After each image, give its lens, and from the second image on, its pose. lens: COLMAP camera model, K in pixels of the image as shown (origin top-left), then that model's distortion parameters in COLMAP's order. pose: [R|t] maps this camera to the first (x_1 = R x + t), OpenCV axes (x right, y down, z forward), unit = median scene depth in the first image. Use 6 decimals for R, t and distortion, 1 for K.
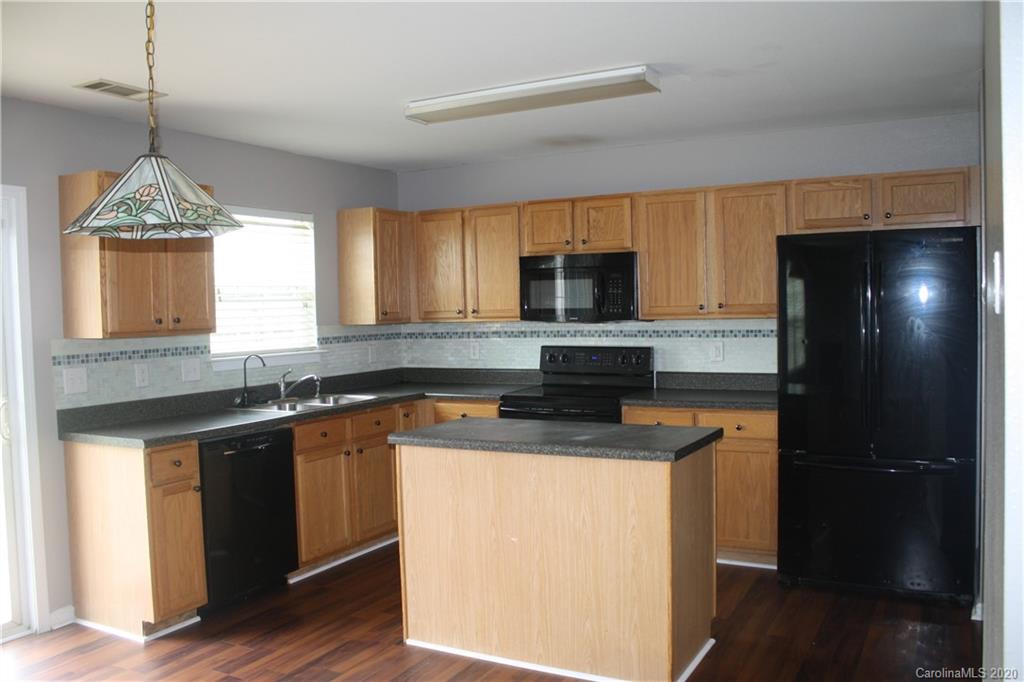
lens RADIAL K [[855.5, 0, 515.9], [0, 855.5, 337.7], [0, 0, 1]] dist [-0.152961, 0.122077]
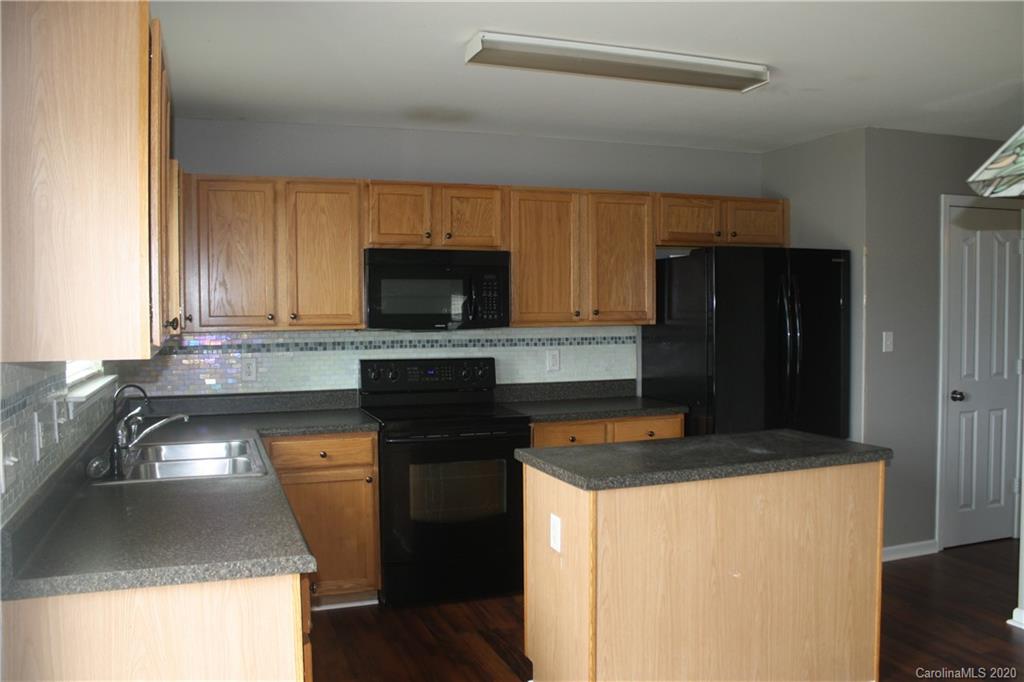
lens RADIAL K [[855.5, 0, 520.1], [0, 855.5, 343.9], [0, 0, 1]] dist [-0.152961, 0.122077]
pose [[0.662442, -0.012675, 0.749006, -0.556057], [0.019829, 0.999803, -0.000618, -0.002712], [-0.748851, 0.015262, 0.662563, 0.415765]]
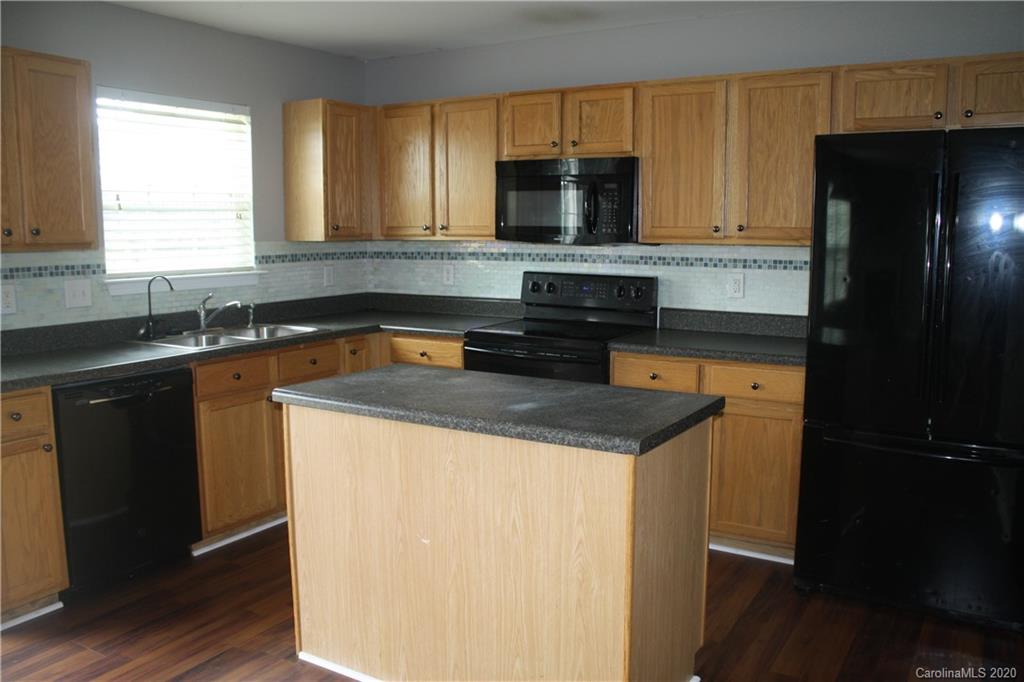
lens RADIAL K [[855.5, 0, 519.2], [0, 855.5, 336.8], [0, 0, 1]] dist [-0.152961, 0.122077]
pose [[0.998637, 0.029755, -0.042873, 0.073610], [-0.025625, 0.995256, 0.093858, -0.005891], [0.045463, -0.092632, 0.994662, 0.205805]]
